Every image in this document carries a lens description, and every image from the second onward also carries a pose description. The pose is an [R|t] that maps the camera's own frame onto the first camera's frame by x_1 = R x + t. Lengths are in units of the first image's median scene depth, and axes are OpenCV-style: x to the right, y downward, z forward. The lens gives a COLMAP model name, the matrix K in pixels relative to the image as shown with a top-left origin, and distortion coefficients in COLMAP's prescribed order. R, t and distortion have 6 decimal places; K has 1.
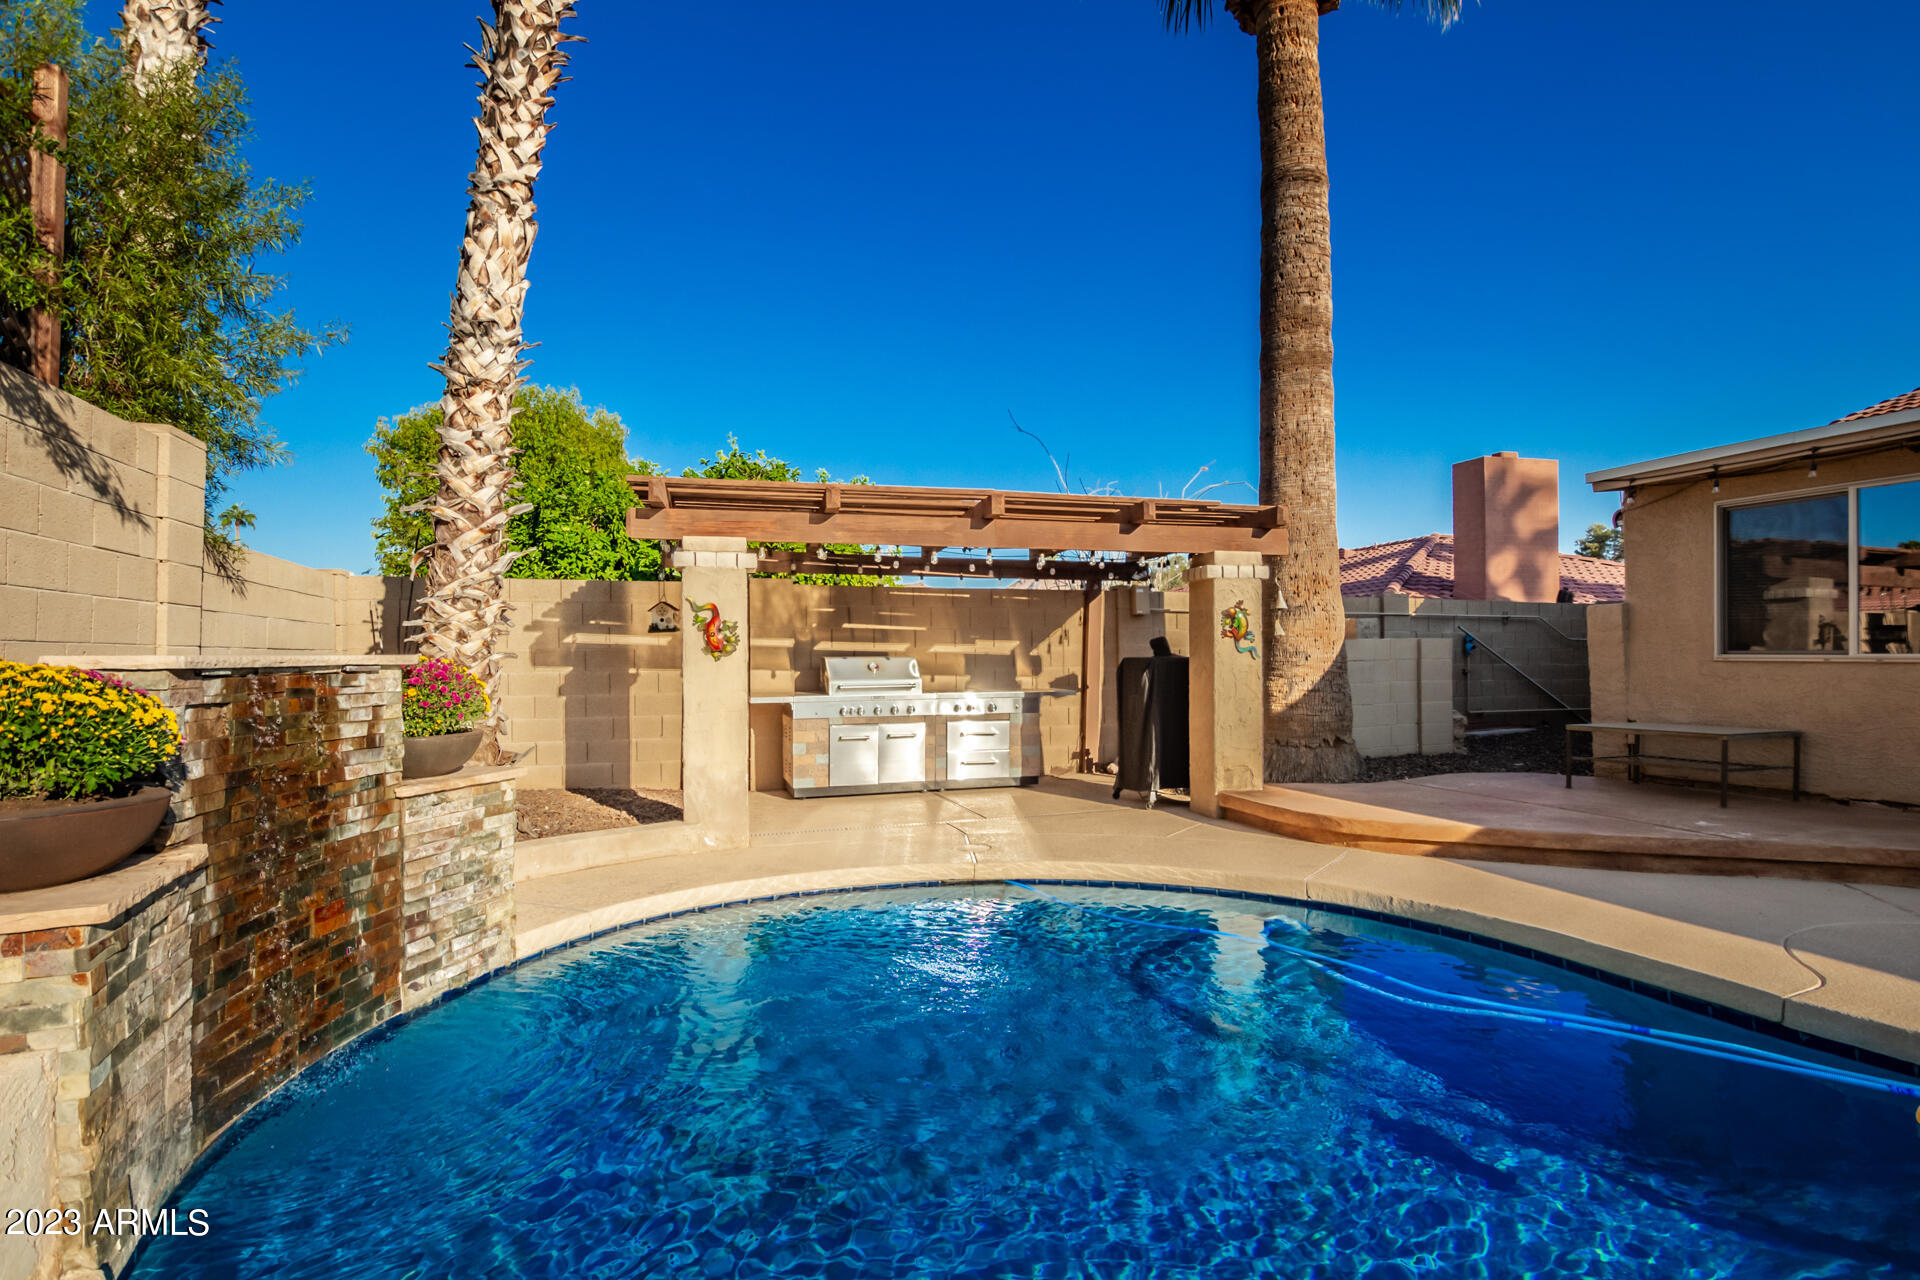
lens RADIAL K [[940.3, 0, 959.4], [0, 940.3, 656.3], [0, 0, 1]] dist [-0.034012, 0.003468]
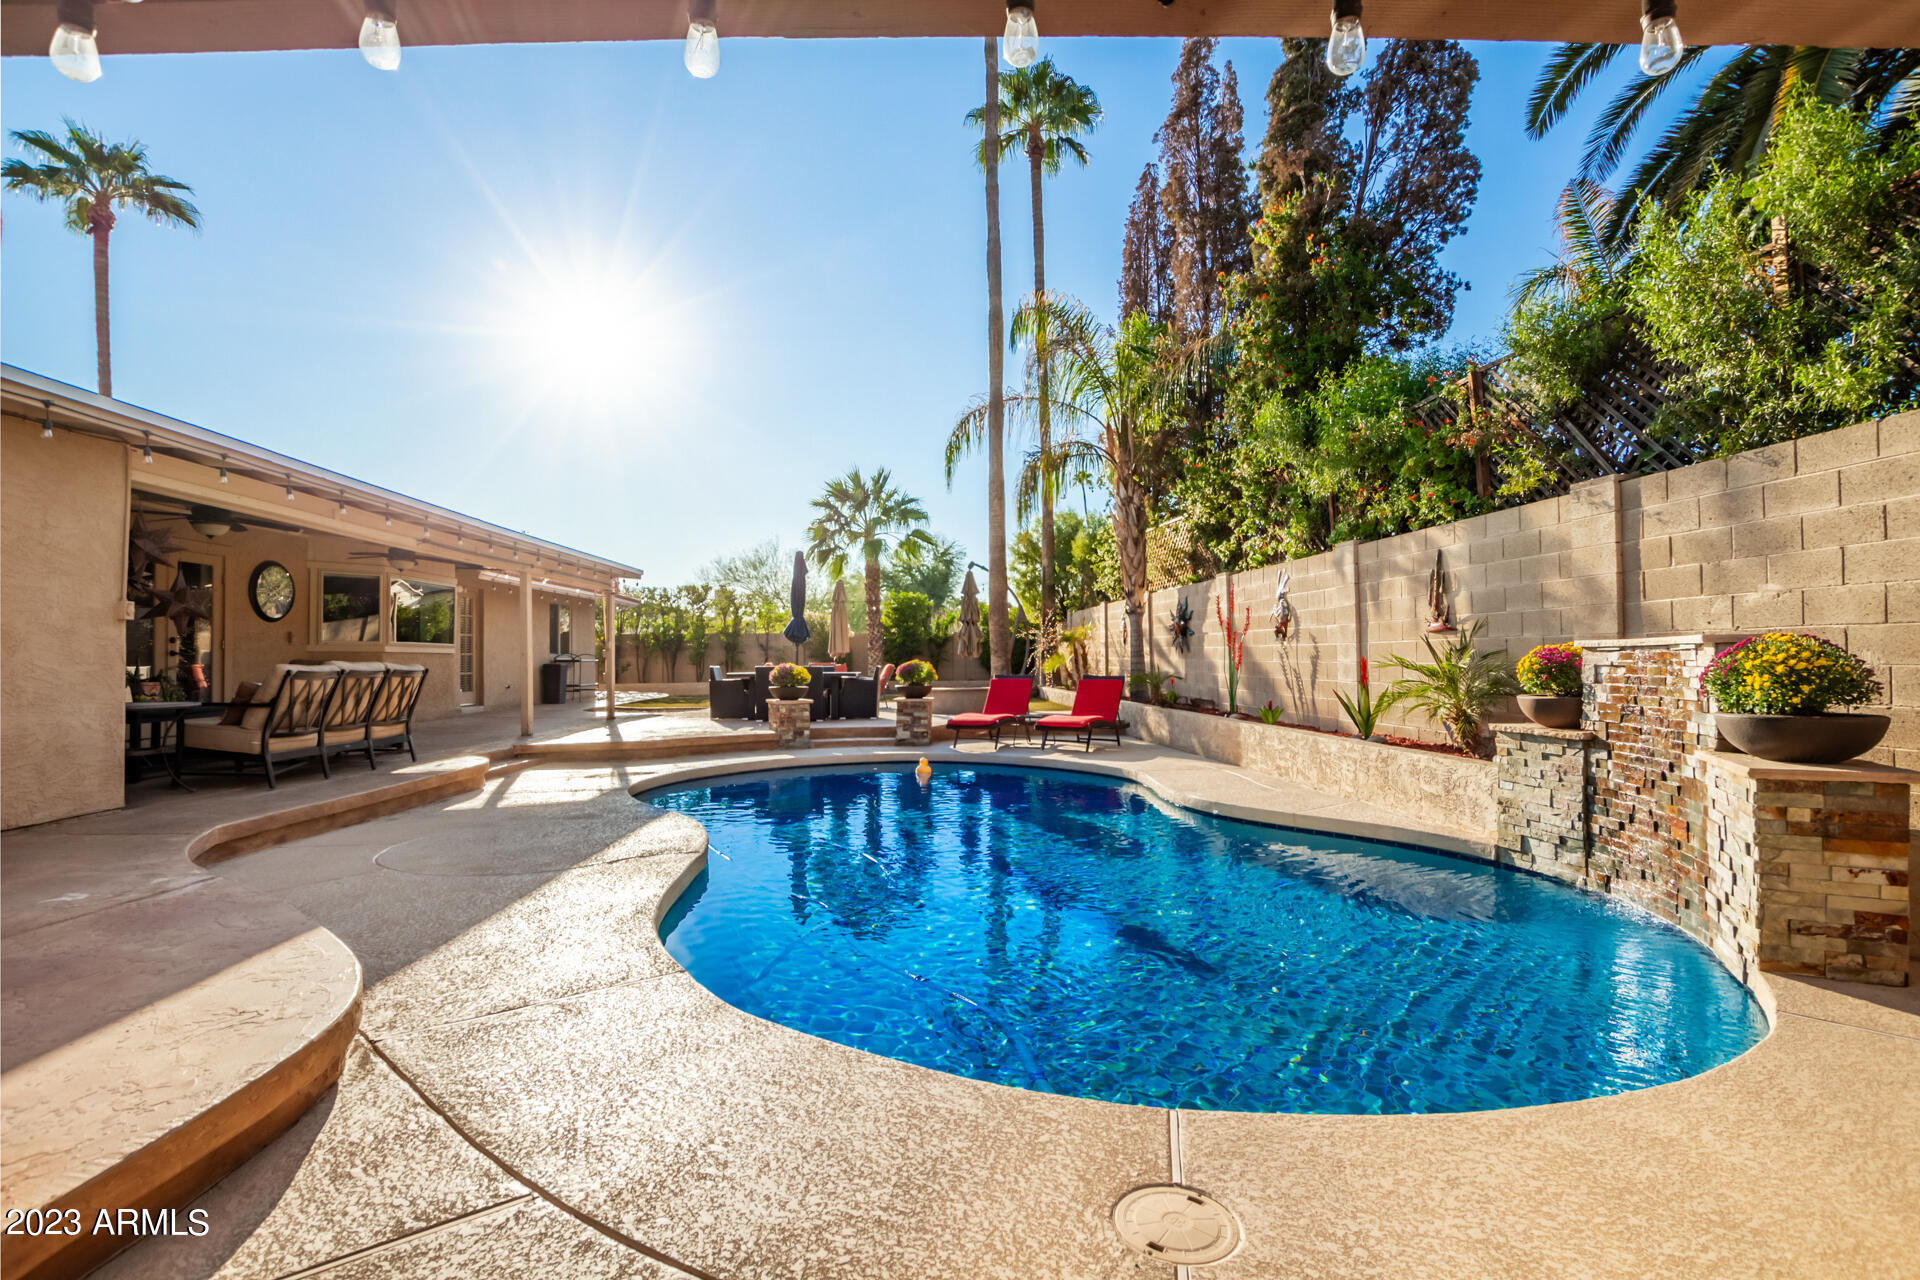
lens RADIAL K [[903.3, 0, 979.6], [0, 903.3, 648.1], [0, 0, 1]] dist [-0.032818, 0.003960]
pose [[-0.969178, 0.013359, 0.245999, -0.001292], [0.010654, 0.999867, -0.012322, 0.011242], [-0.246131, -0.009322, -0.969192, 1.309417]]
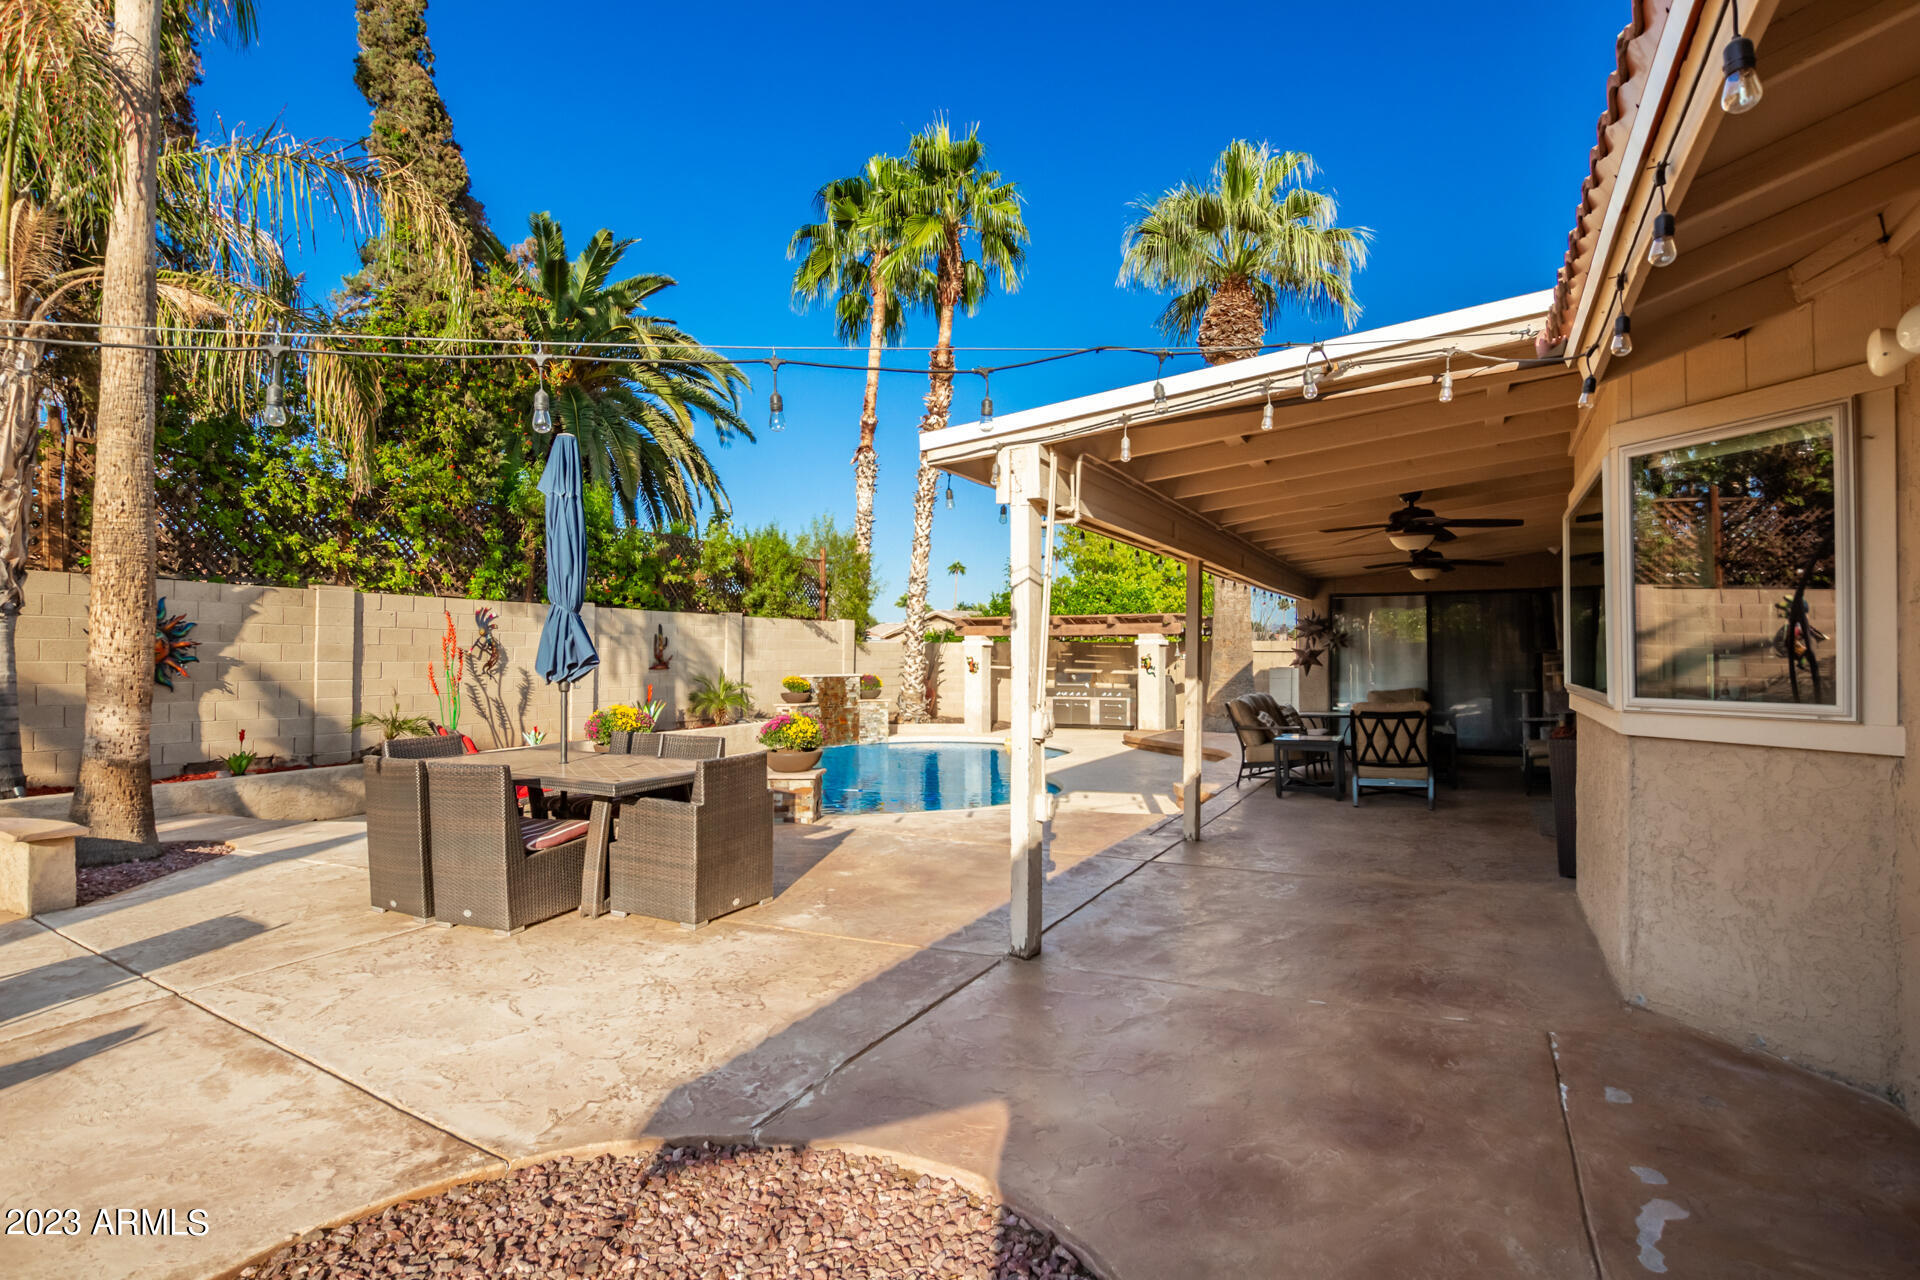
lens RADIAL K [[940.3, 0, 972.9], [0, 940.3, 652.6], [0, 0, 1]] dist [-0.034012, 0.003468]
pose [[0.708030, 0.002420, -0.706178, 2.013855], [-0.004204, 0.999991, -0.000788, -0.067926], [0.706169, 0.003526, 0.708034, -1.280403]]
